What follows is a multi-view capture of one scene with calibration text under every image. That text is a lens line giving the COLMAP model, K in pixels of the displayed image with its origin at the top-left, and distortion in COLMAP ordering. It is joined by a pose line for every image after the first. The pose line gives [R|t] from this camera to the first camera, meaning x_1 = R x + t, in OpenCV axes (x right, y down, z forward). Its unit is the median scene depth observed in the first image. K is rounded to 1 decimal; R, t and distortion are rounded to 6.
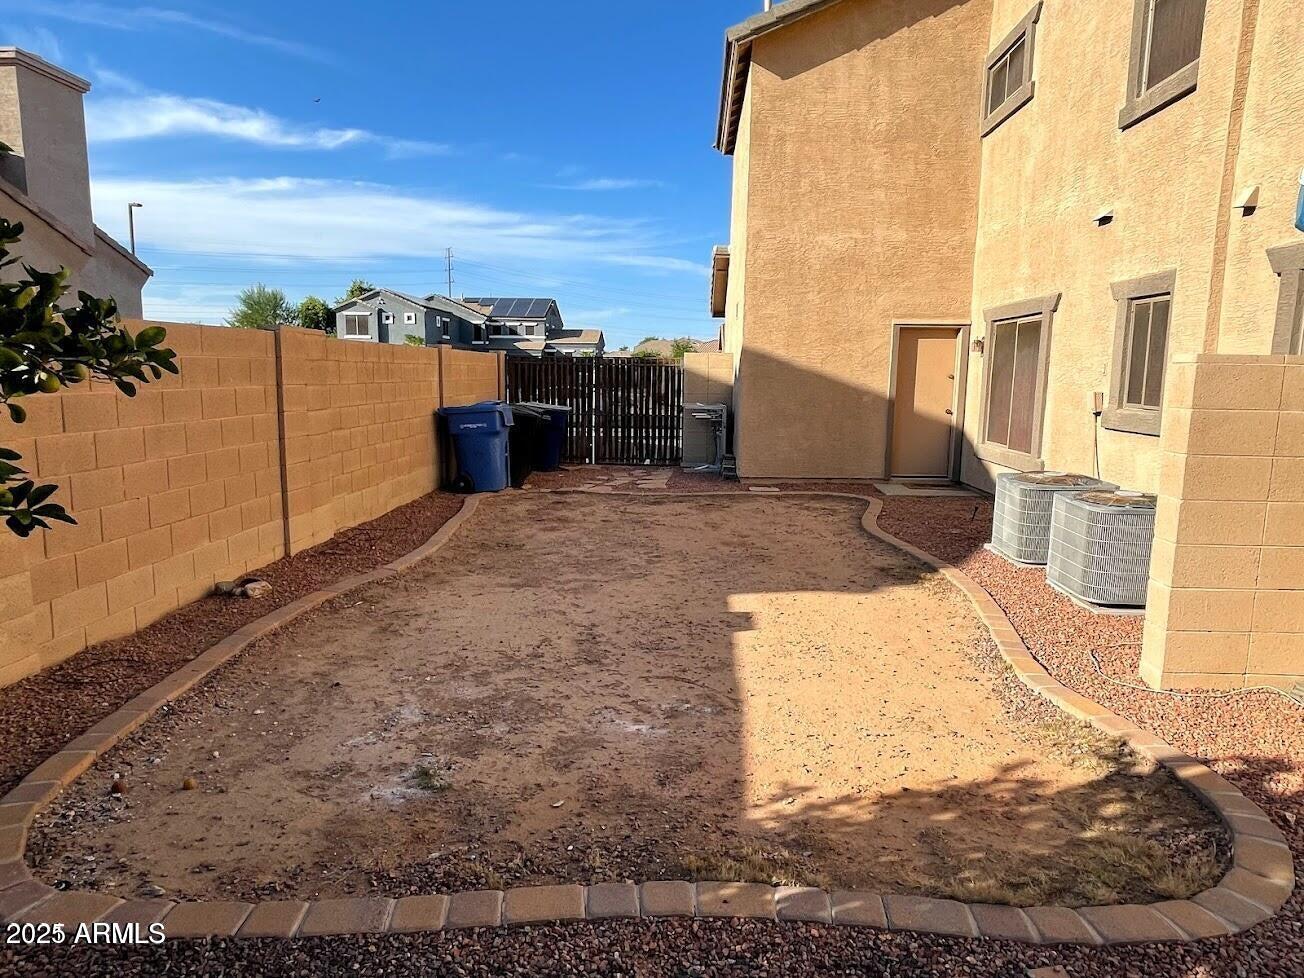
lens RADIAL K [[825.2, 0, 651.6], [0, 825.2, 489.9], [0, 0, 1]] dist [-0.005331, -0.001214]
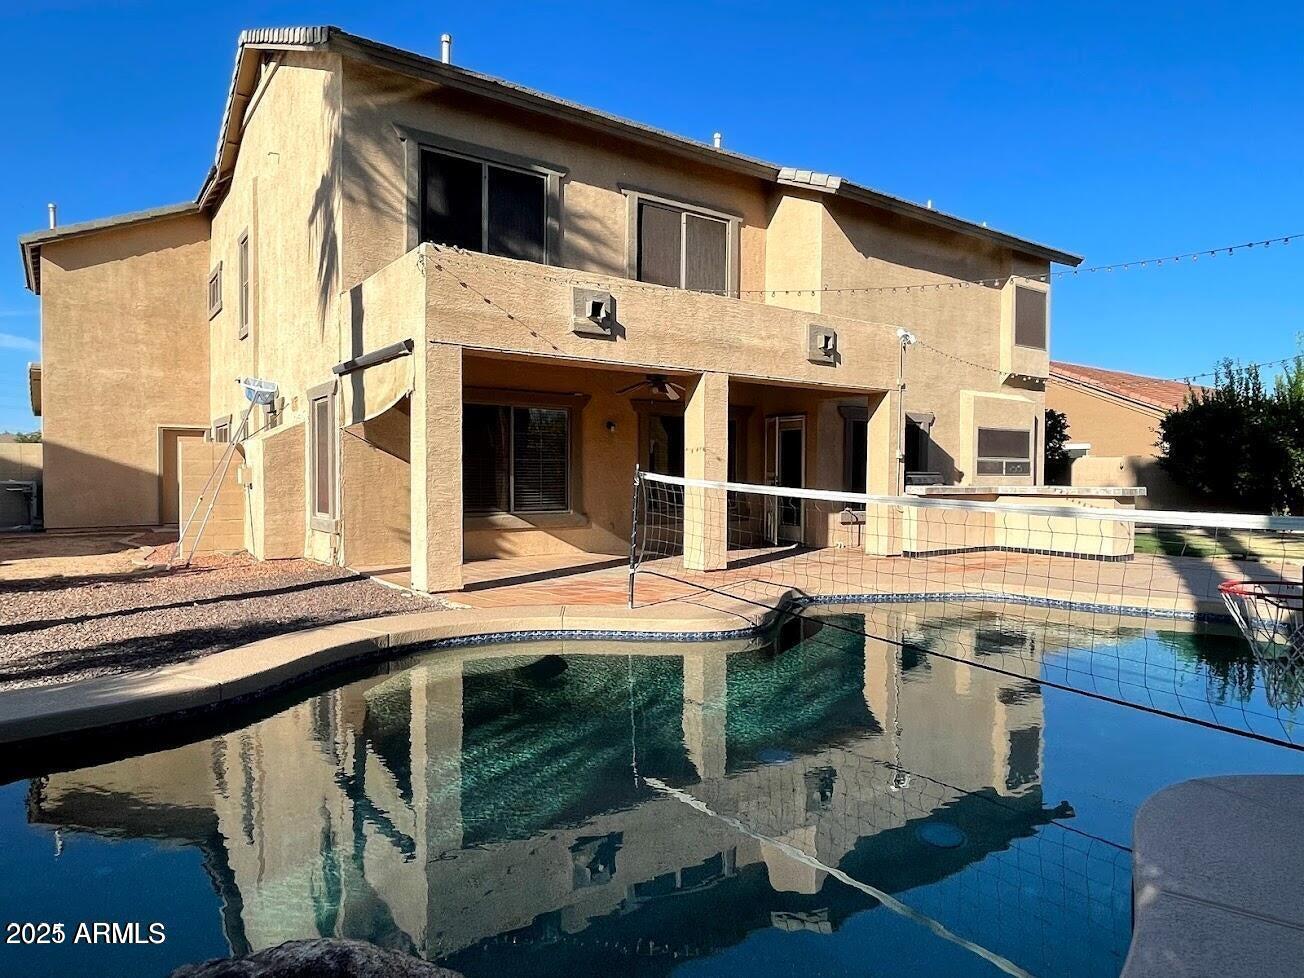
lens RADIAL K [[825.2, 0, 650.3], [0, 825.2, 493.9], [0, 0, 1]] dist [-0.005331, -0.001214]
pose [[0.785574, -0.020456, 0.618429, 0.054994], [0.087851, 0.993016, -0.078749, 0.137875], [-0.612499, 0.116193, 0.781885, -0.824918]]
